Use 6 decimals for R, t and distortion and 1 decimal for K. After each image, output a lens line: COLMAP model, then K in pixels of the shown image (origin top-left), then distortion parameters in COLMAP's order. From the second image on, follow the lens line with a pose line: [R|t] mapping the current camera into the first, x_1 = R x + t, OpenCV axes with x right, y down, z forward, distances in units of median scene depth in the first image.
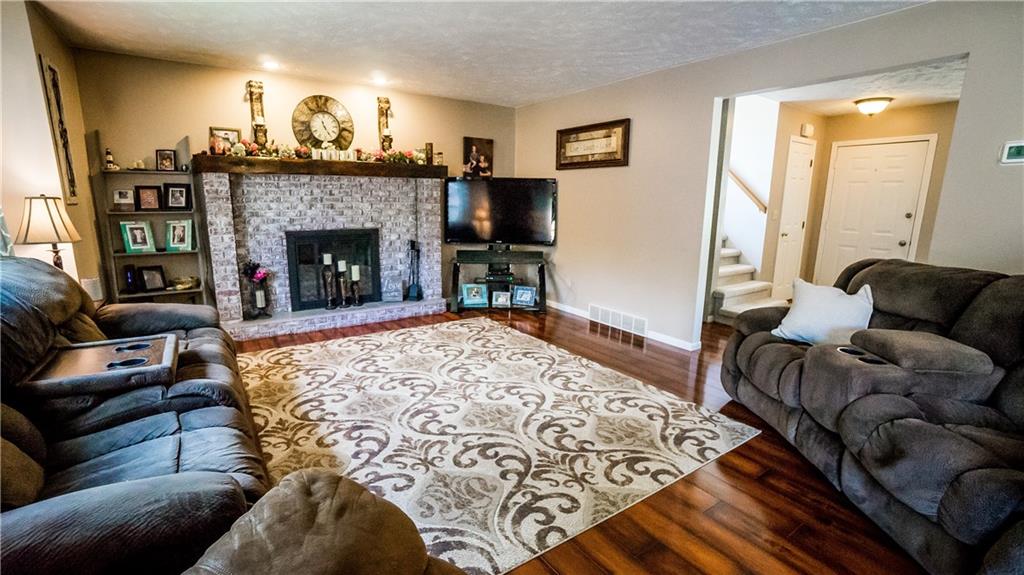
lens RADIAL K [[450.4, 0, 512.0], [0, 450.4, 287.5], [0, 0, 1]] dist [-0.061714, 0.023228]
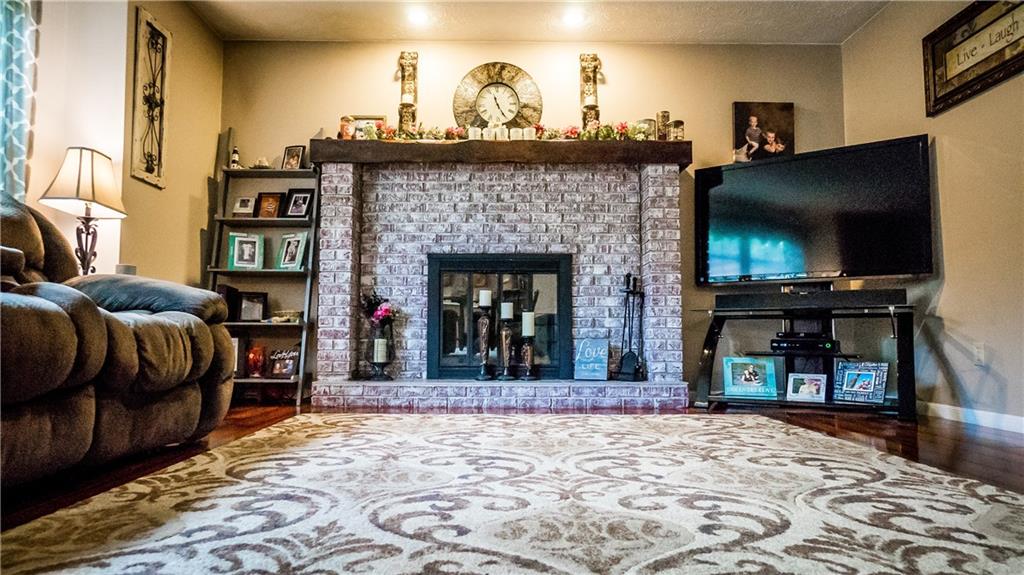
lens RADIAL K [[628.0, 0, 512.0], [0, 628.0, 287.5], [0, 0, 1]] dist [0.001418, 0.002380]
pose [[0.830258, -0.054996, -0.554660, 0.107157], [-0.096118, 0.966086, -0.239666, 0.130604], [0.549029, 0.252297, 0.796814, 0.321618]]
